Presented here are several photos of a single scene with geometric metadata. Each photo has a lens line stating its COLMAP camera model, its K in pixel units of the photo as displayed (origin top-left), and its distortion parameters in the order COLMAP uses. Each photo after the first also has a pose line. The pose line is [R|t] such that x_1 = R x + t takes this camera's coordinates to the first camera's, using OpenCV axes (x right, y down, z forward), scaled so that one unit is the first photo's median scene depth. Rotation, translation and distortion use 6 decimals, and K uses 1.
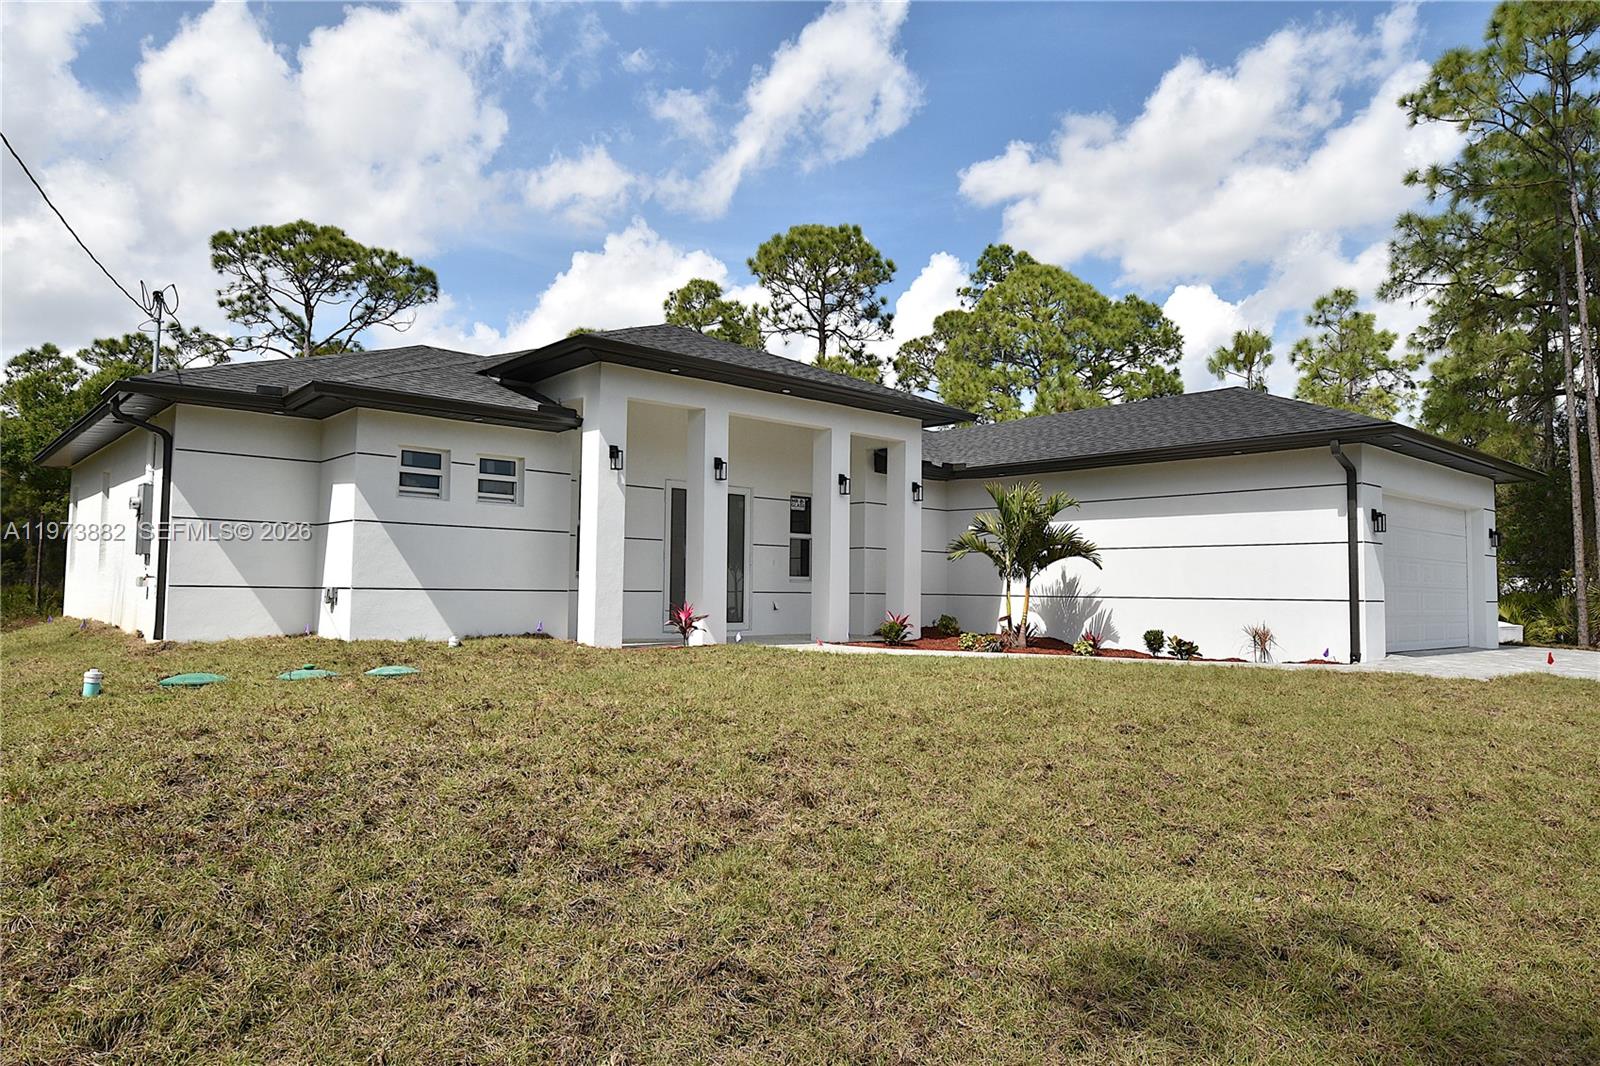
lens RADIAL K [[1019.9, 0, 800.0], [0, 1019.9, 533.0], [0, 0, 1]] dist [0.001205, -0.000010]
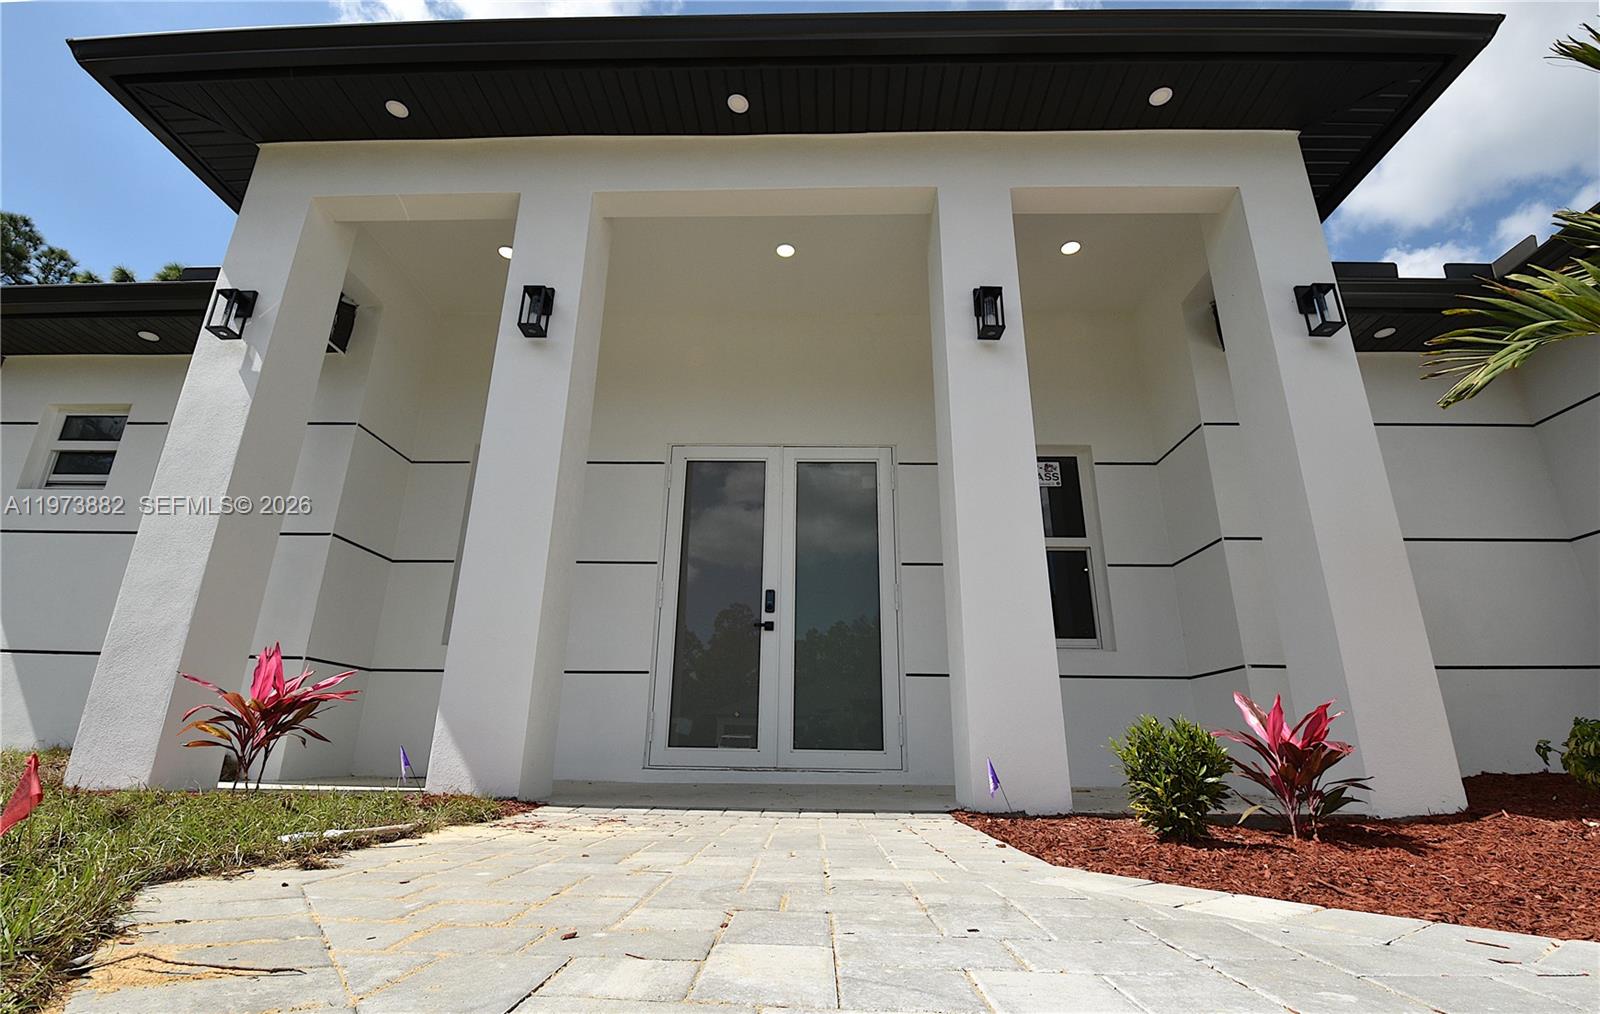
lens RADIAL K [[724.9, 0, 800.0], [0, 724.9, 507.0], [0, 0, 1]] dist [-0.018986, -0.000085]
pose [[0.724047, -0.227611, -0.651113, 0.158759], [0.032698, 0.954249, -0.297219, 0.095174], [0.688975, 0.193911, 0.698364, 0.911078]]
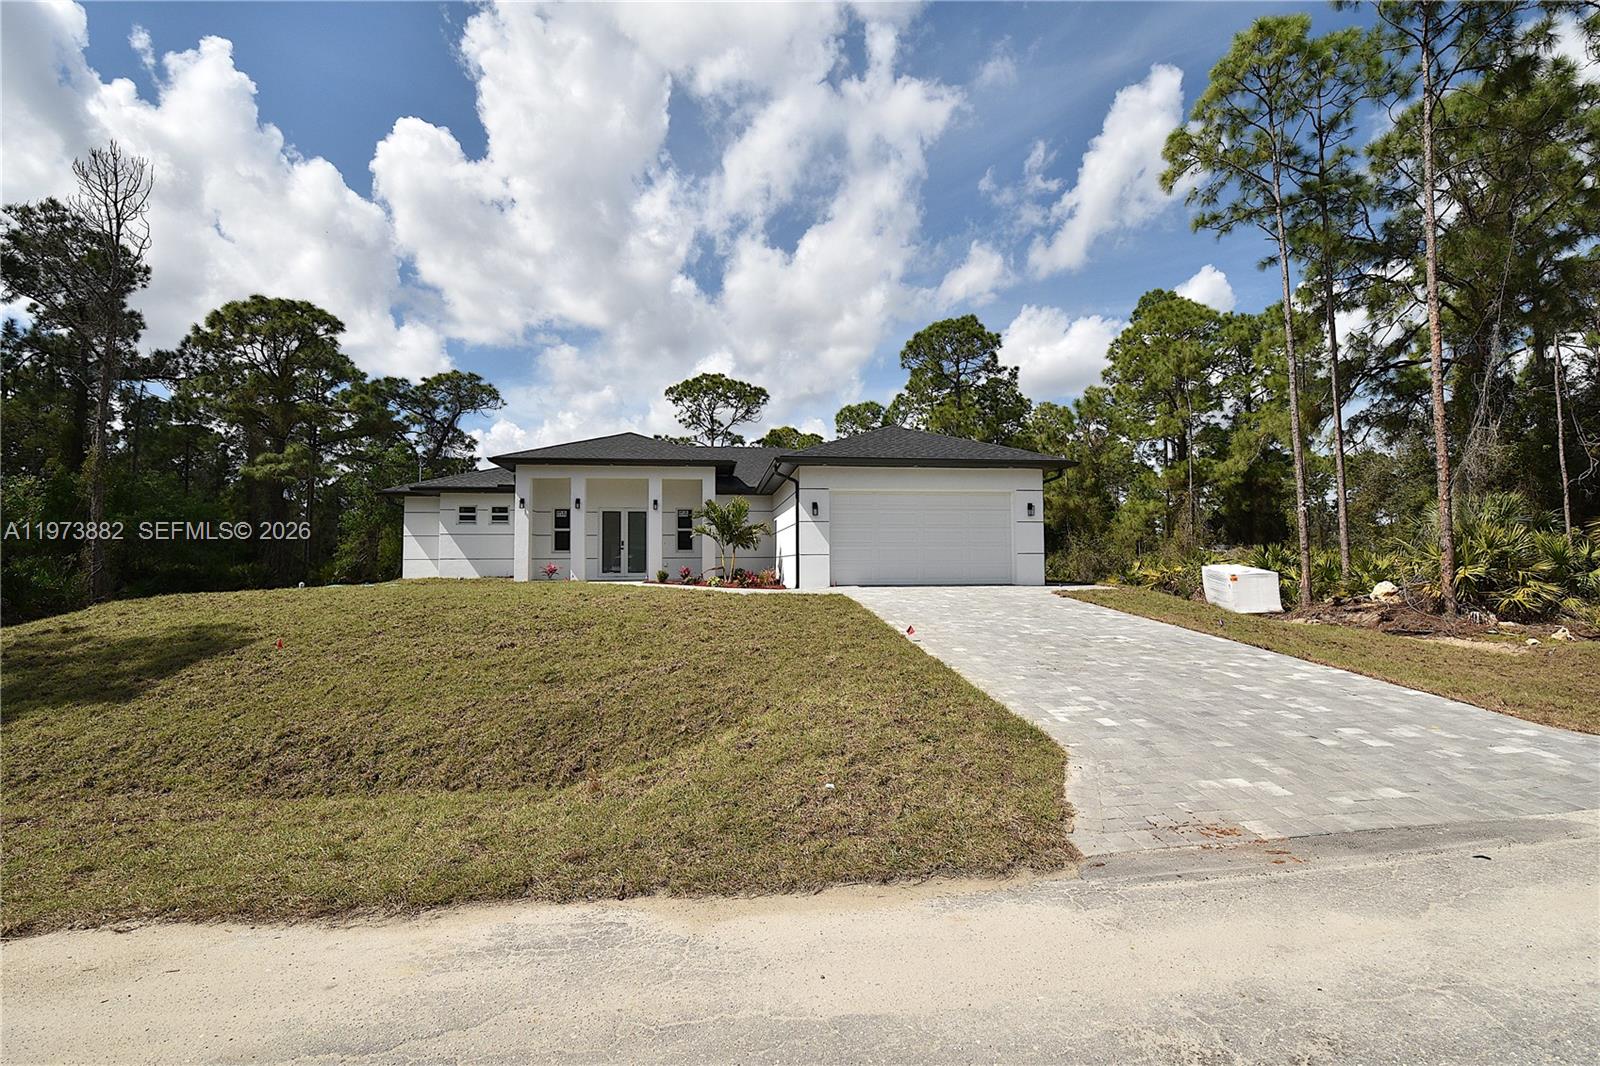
lens RADIAL K [[706.3, 0, 812.0], [0, 706.3, 532.5], [0, 0, 1]] dist [-0.002576, -0.000515]
pose [[0.828300, -0.043550, -0.558590, 1.256889], [0.049226, 0.998776, -0.004875, 0.035728], [0.558119, -0.023459, 0.829429, -0.015225]]
